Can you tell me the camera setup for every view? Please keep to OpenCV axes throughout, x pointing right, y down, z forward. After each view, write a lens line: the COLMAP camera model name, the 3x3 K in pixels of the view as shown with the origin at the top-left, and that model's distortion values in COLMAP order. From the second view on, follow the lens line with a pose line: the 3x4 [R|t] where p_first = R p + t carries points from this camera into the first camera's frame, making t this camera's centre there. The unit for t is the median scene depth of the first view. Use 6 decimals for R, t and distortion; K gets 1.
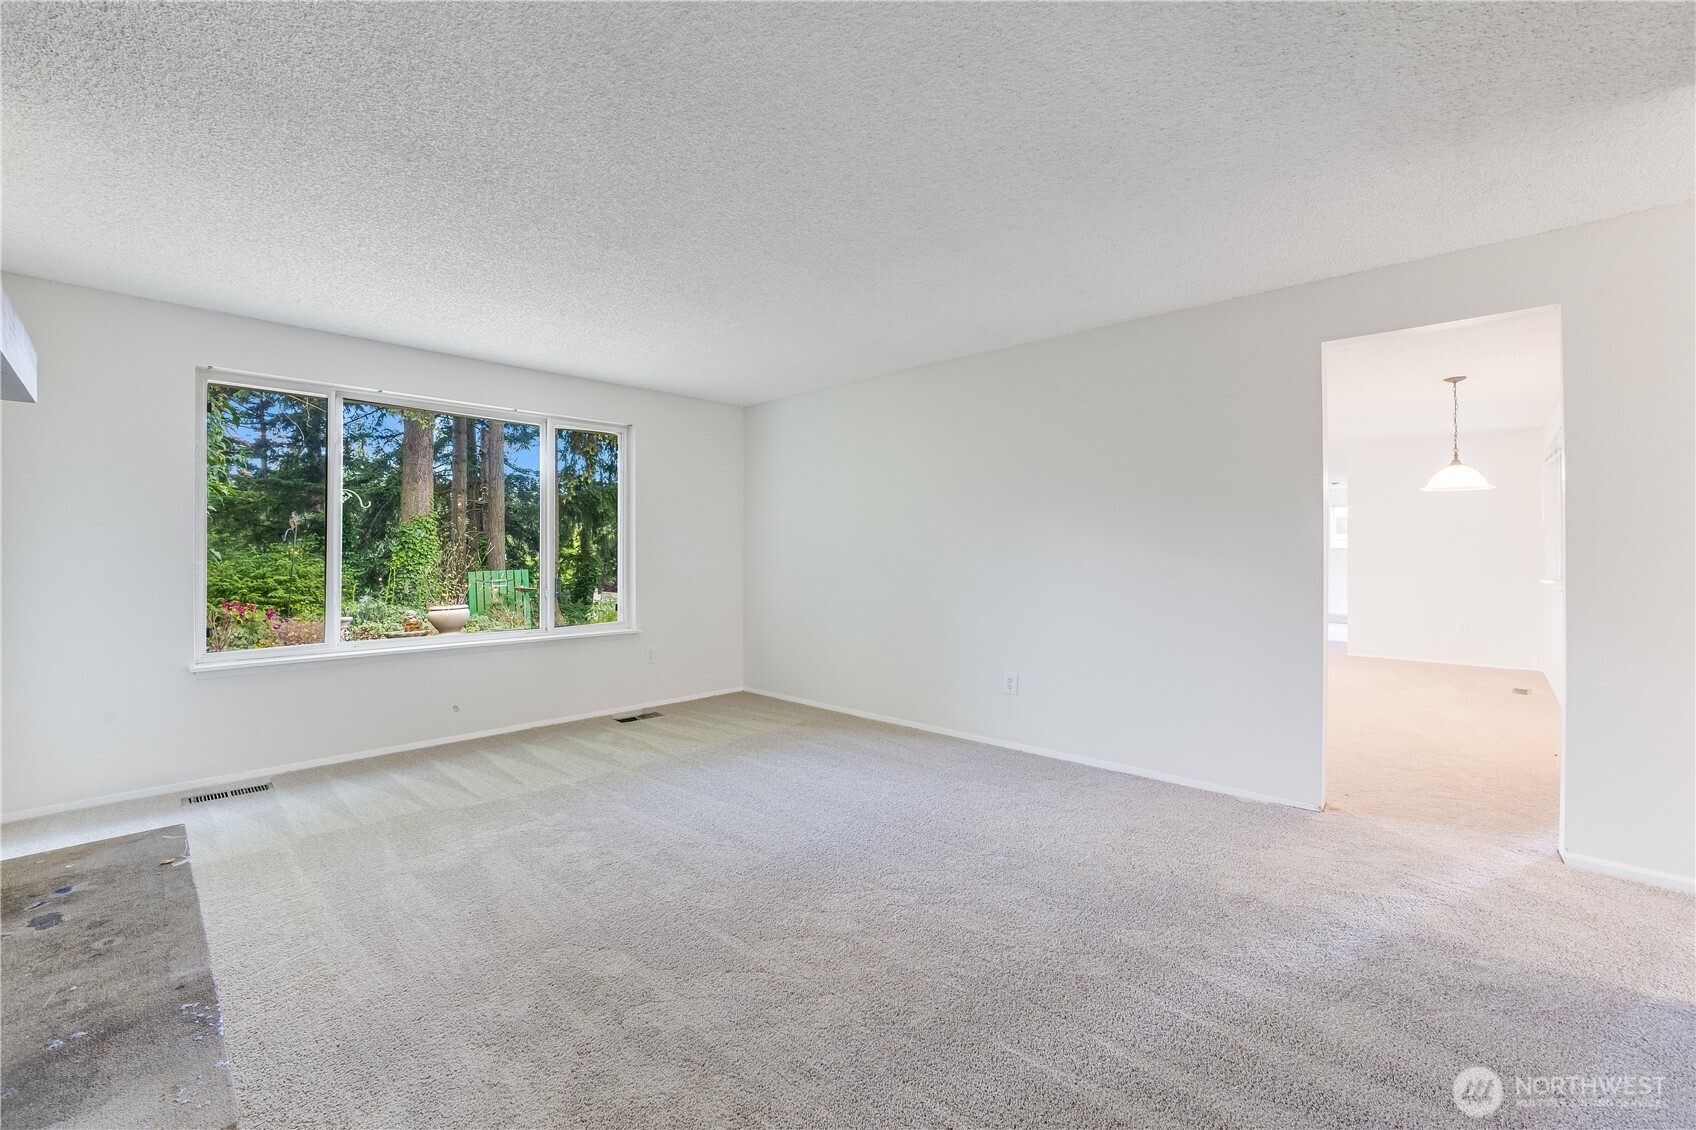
lens RADIAL K [[686.9, 0, 839.6], [0, 686.9, 553.5], [0, 0, 1]] dist [-0.046235, 0.020116]
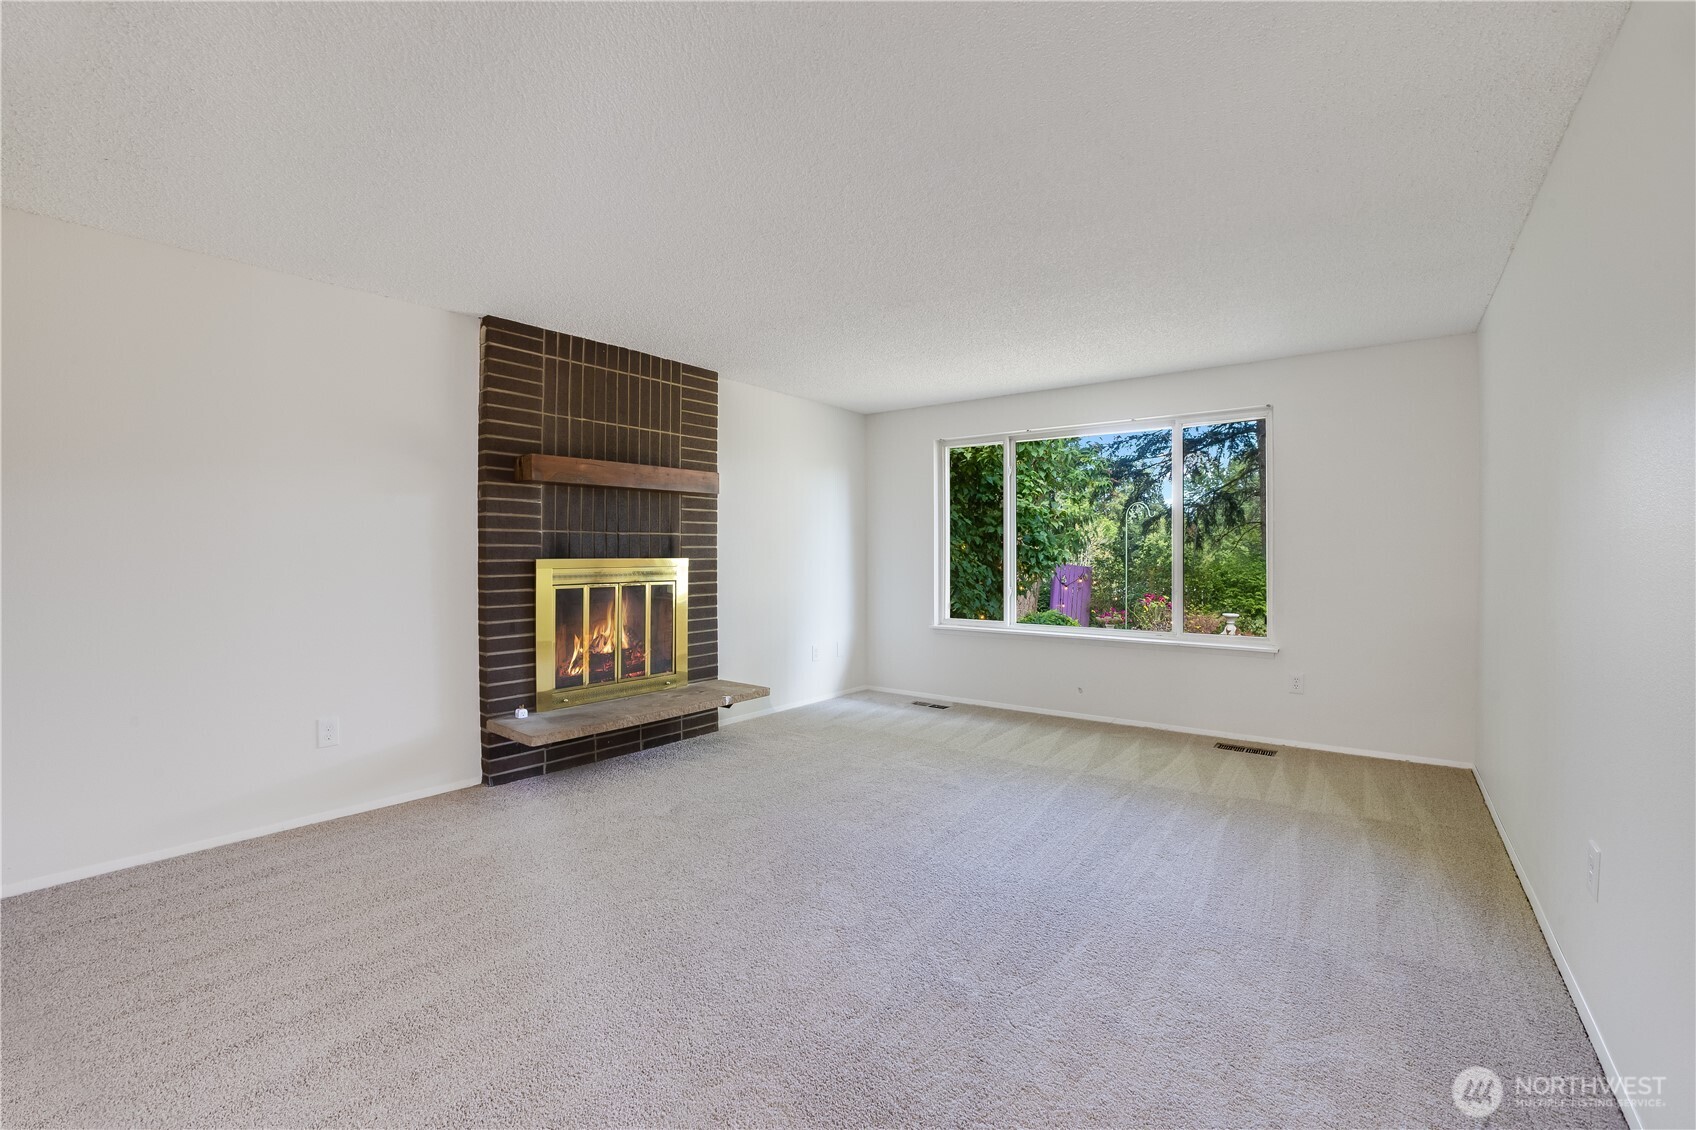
lens RADIAL K [[686.9, 0, 839.6], [0, 686.9, 553.5], [0, 0, 1]] dist [-0.046235, 0.020116]
pose [[0.147051, 0.003317, -0.989123, 0.573790], [-0.000246, 0.999994, 0.003316, -0.010957], [0.989129, -0.000245, 0.147051, 0.452298]]
